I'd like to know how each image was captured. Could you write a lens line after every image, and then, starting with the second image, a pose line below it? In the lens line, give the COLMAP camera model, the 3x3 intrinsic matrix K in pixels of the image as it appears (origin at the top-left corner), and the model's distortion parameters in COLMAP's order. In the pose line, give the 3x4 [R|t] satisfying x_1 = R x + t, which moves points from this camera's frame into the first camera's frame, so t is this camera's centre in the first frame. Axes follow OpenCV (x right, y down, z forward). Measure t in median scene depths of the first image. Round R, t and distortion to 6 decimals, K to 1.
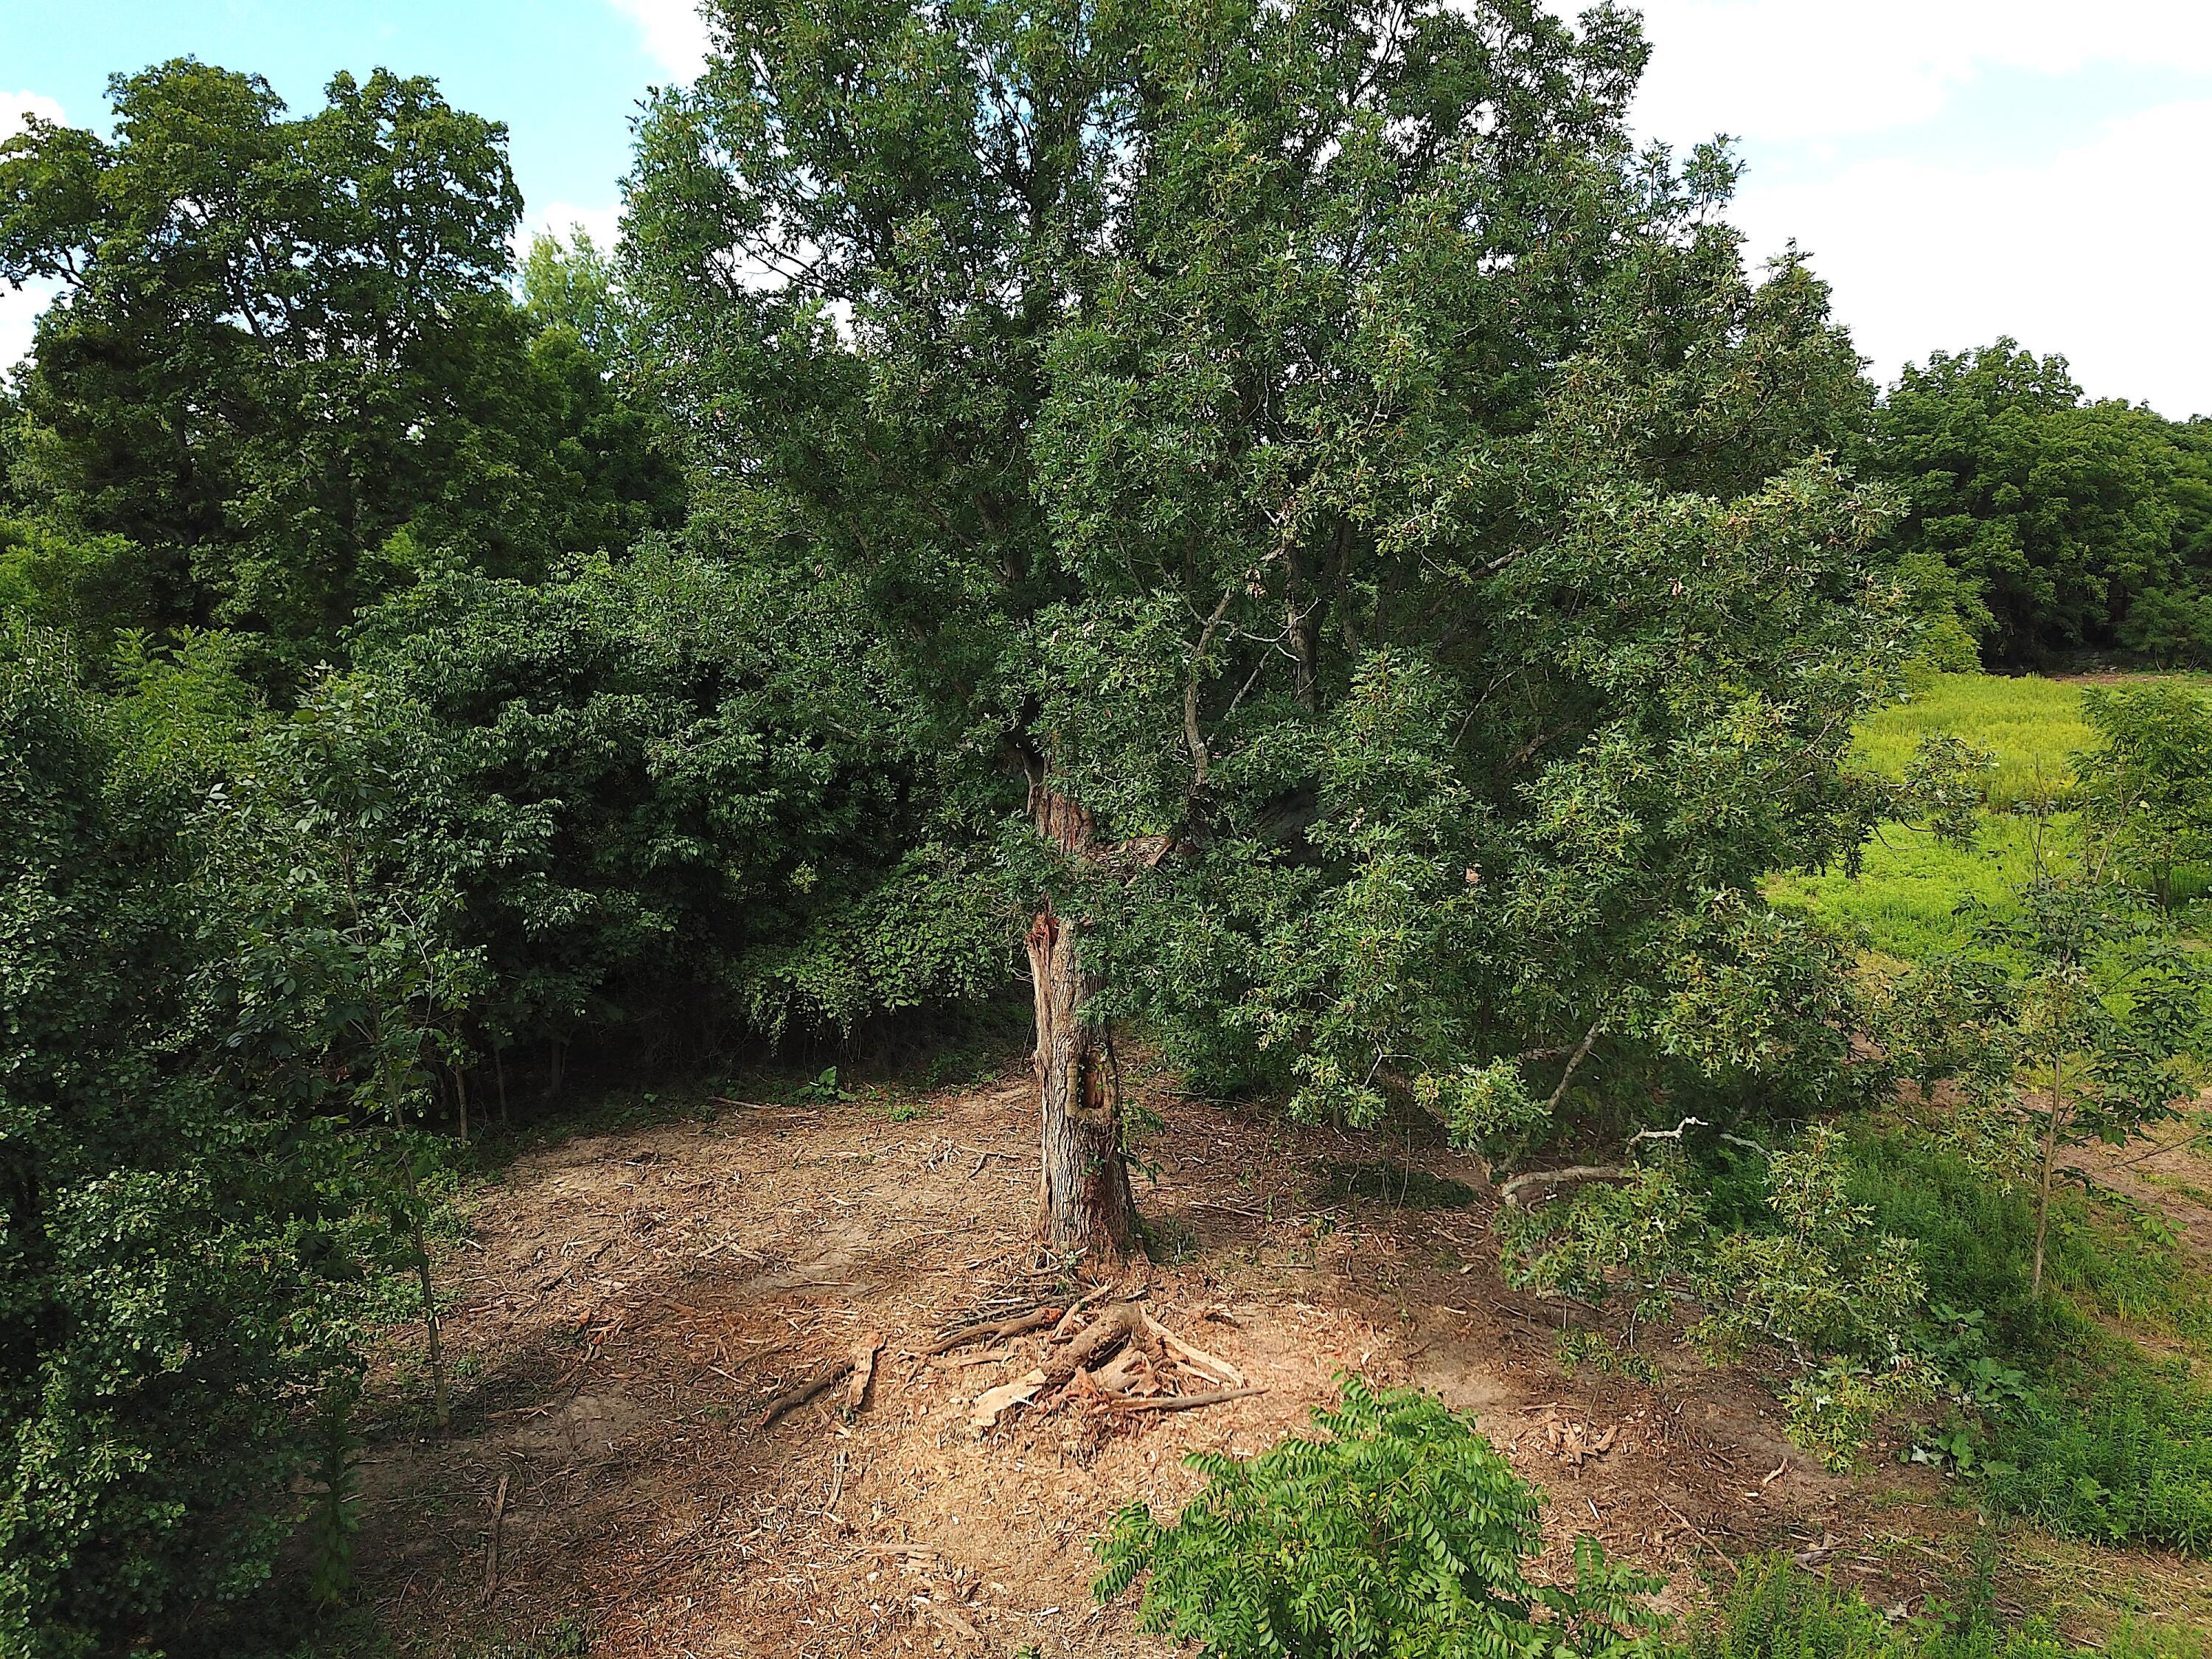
lens RADIAL K [[1698.0, 0, 1091.4], [0, 1698.0, 819.2], [0, 0, 1]] dist [0.009700, 0.004189]
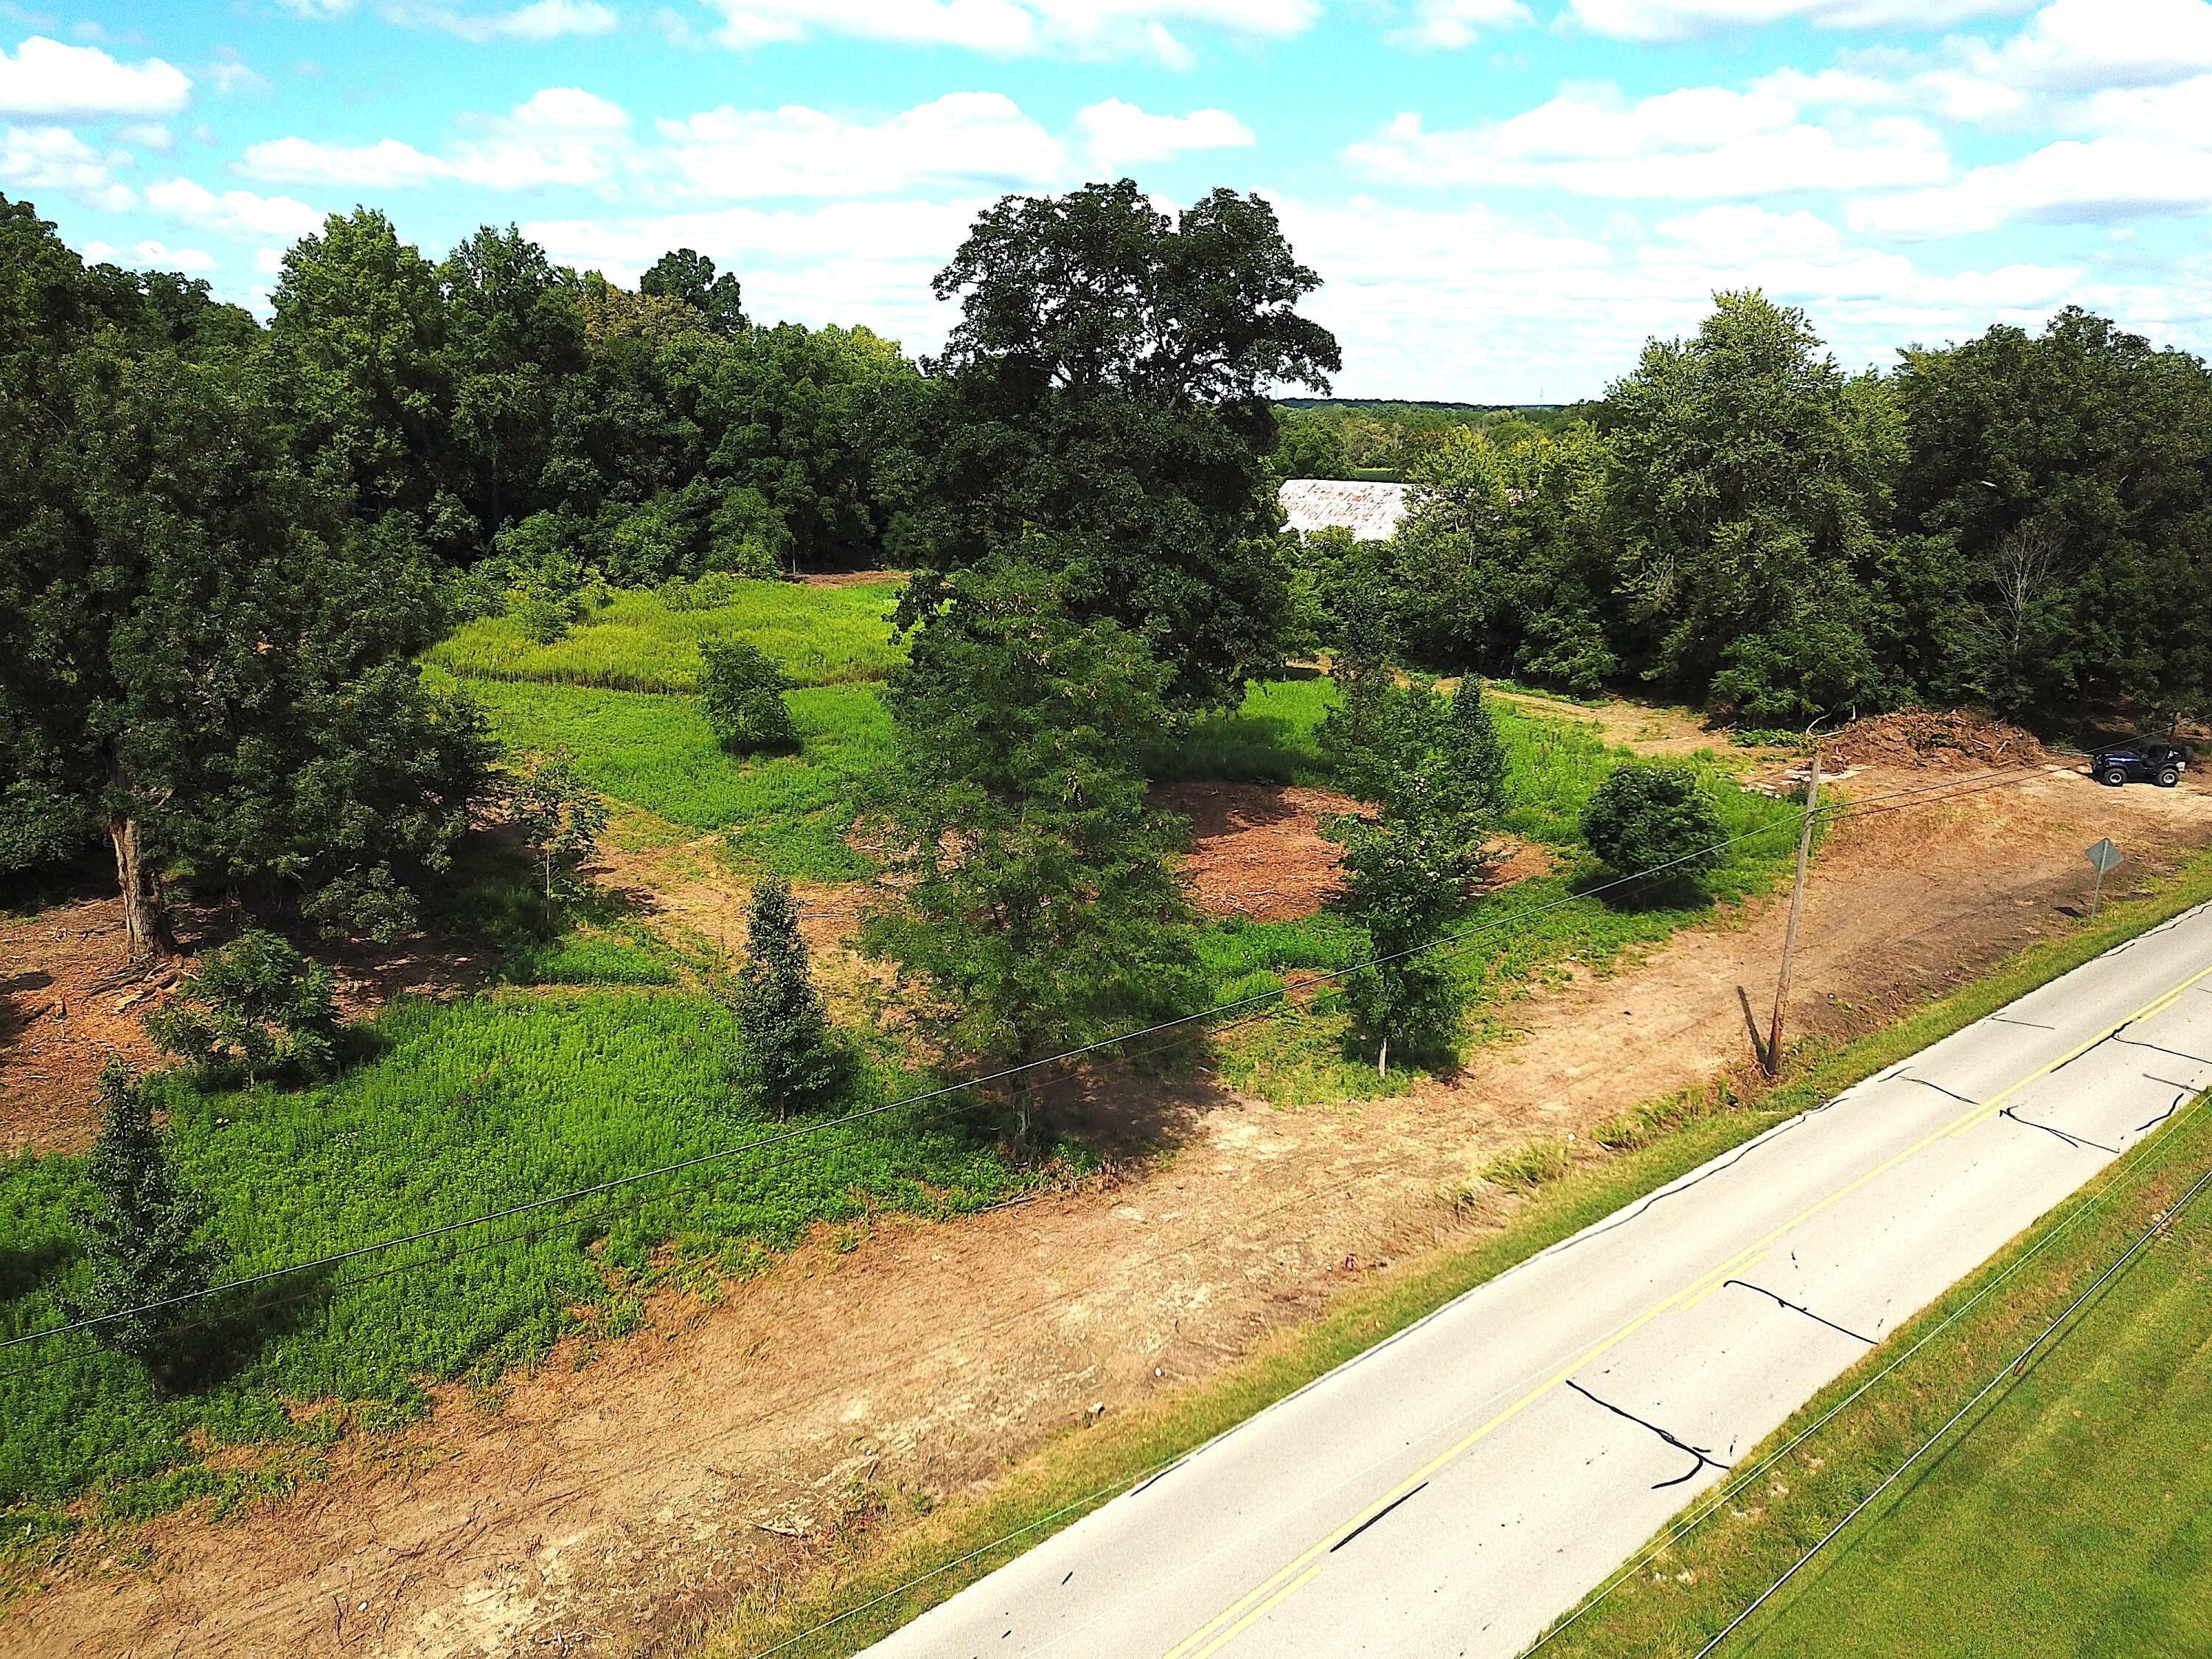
lens RADIAL K [[1700.1, 0, 1085.6], [0, 1700.1, 804.2], [0, 0, 1]] dist [0.015235, -0.003036]
pose [[0.849009, -0.085676, 0.521386, -0.119075], [0.036653, 0.993939, 0.103644, -0.159289], [-0.527105, -0.068885, 0.847003, -1.711467]]
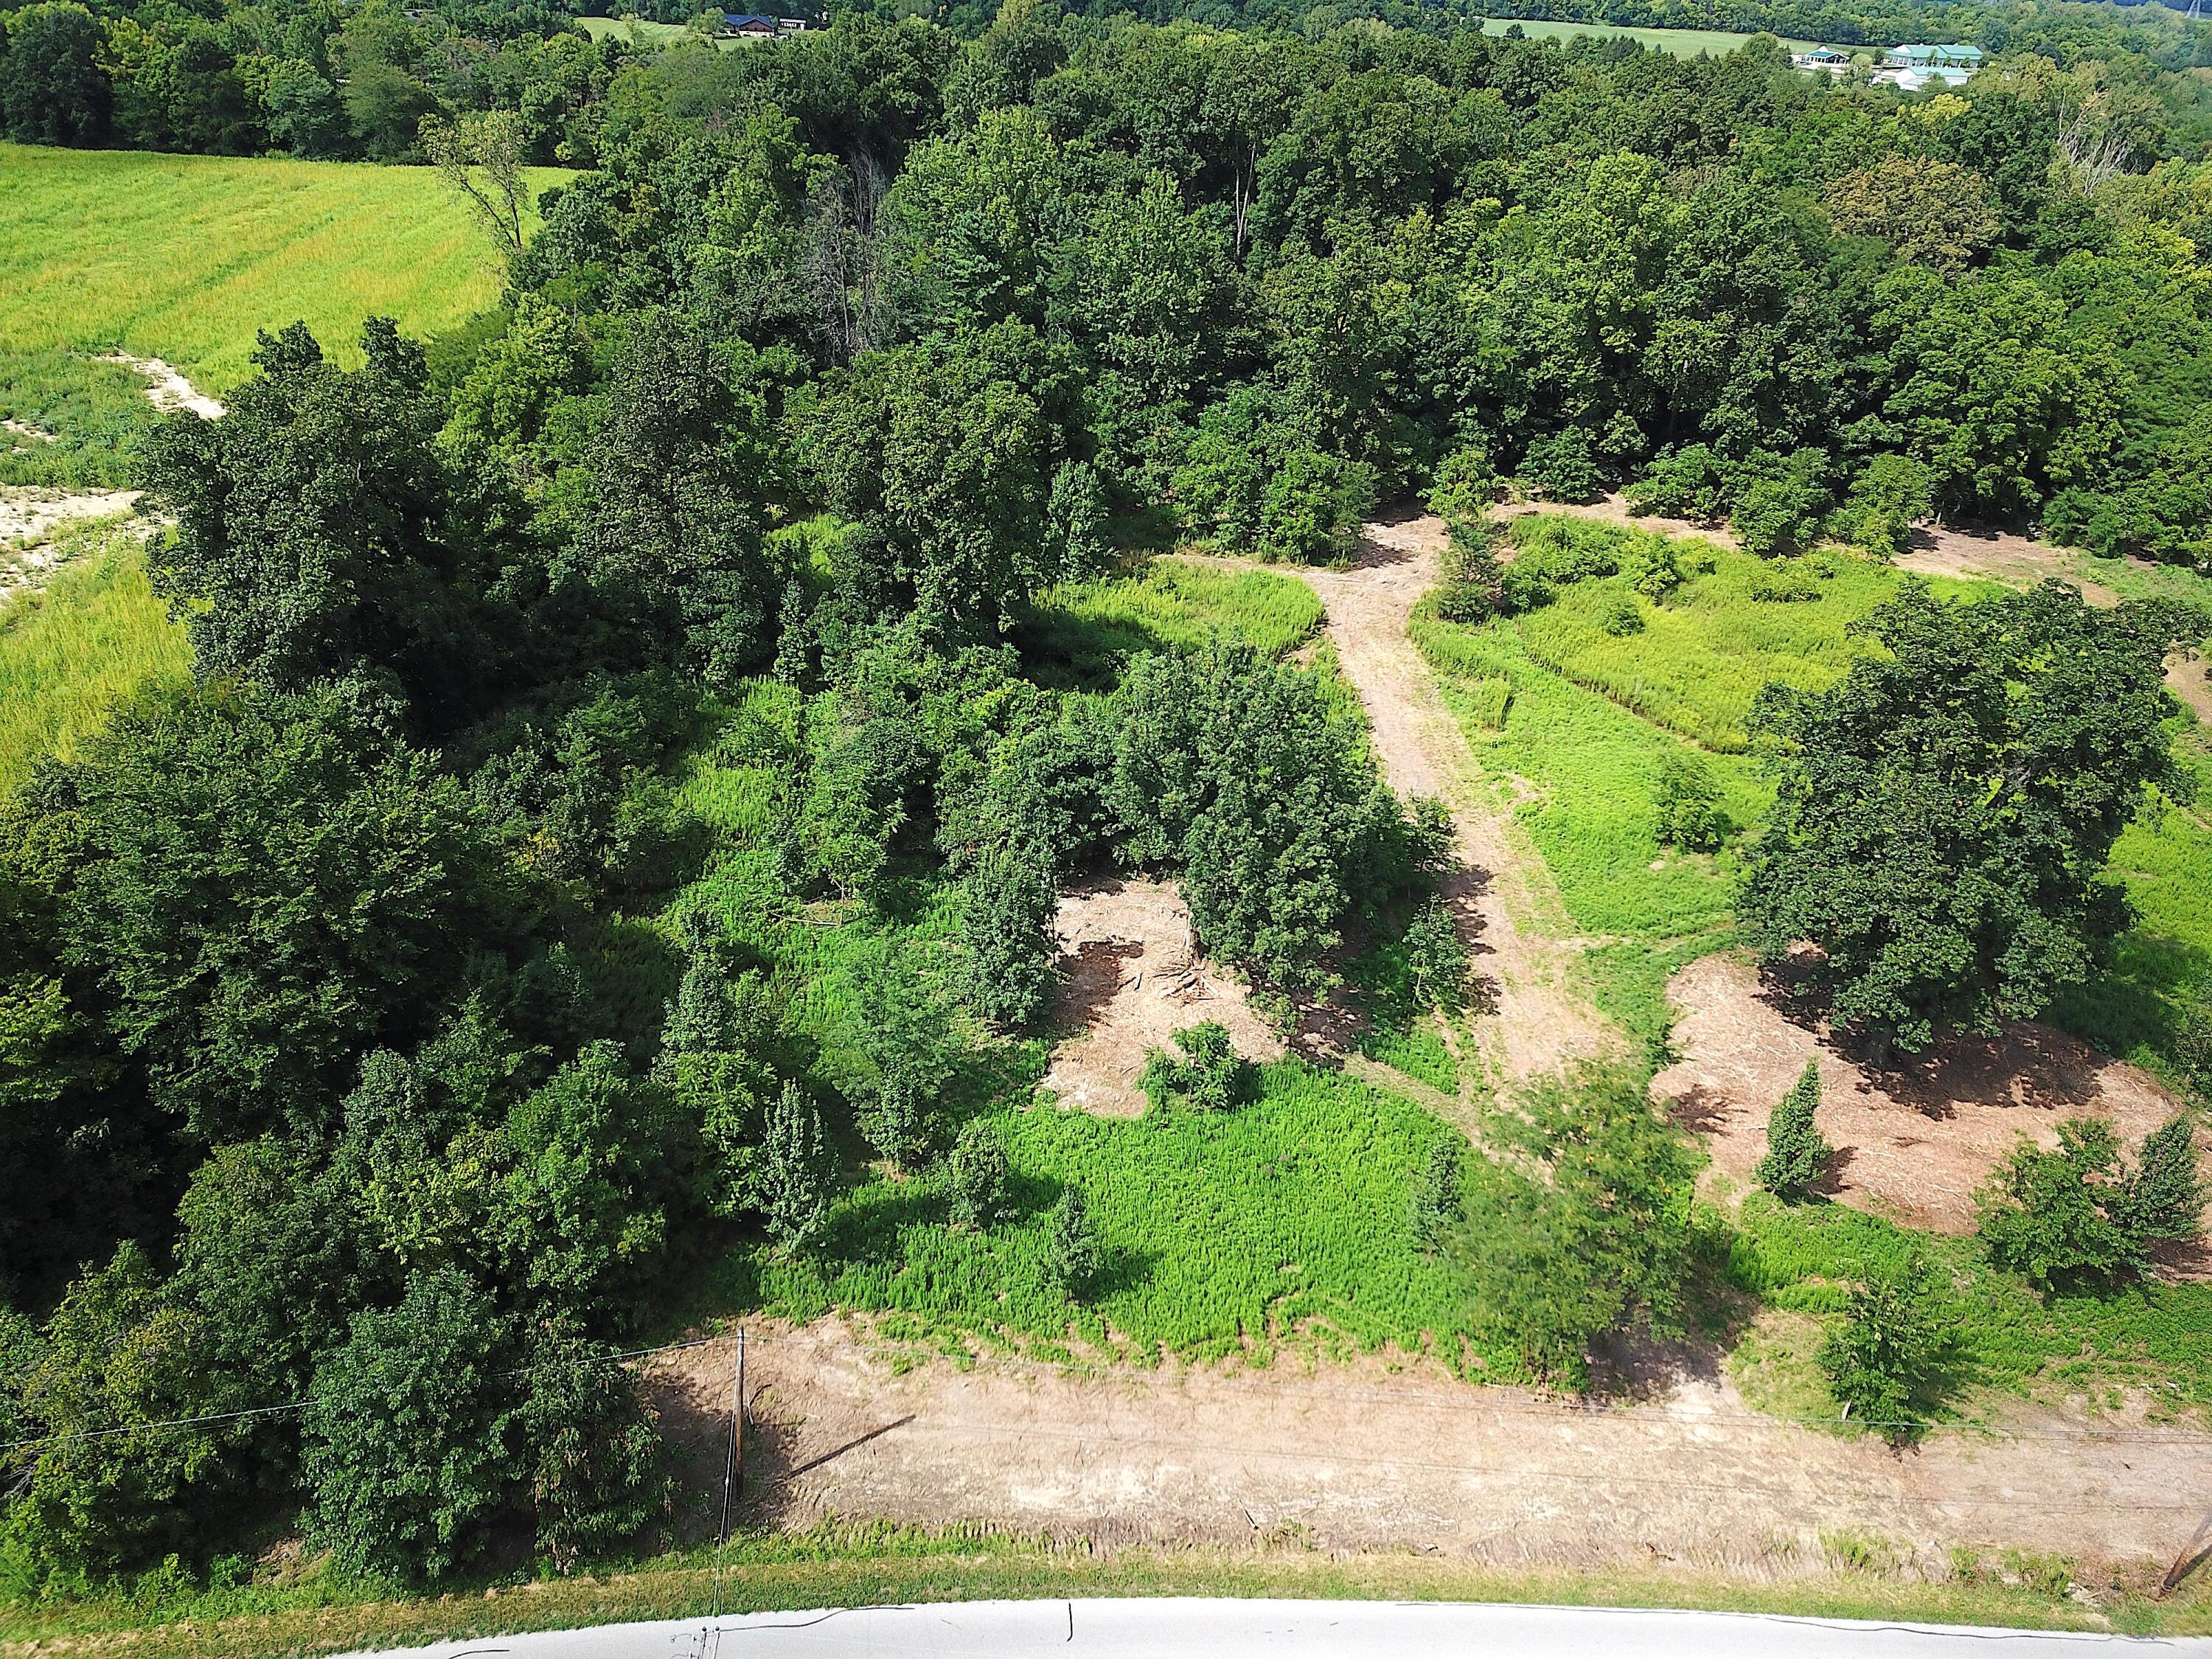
lens RADIAL K [[1687.0, 0, 1085.4], [0, 1687.0, 819.4], [0, 0, 1]] dist [0.004216, 0.014678]
pose [[0.978812, 0.155684, -0.133003, 0.247237], [-0.098881, 0.928177, 0.358763, -1.556221], [0.179304, -0.338010, 0.923905, -2.782984]]
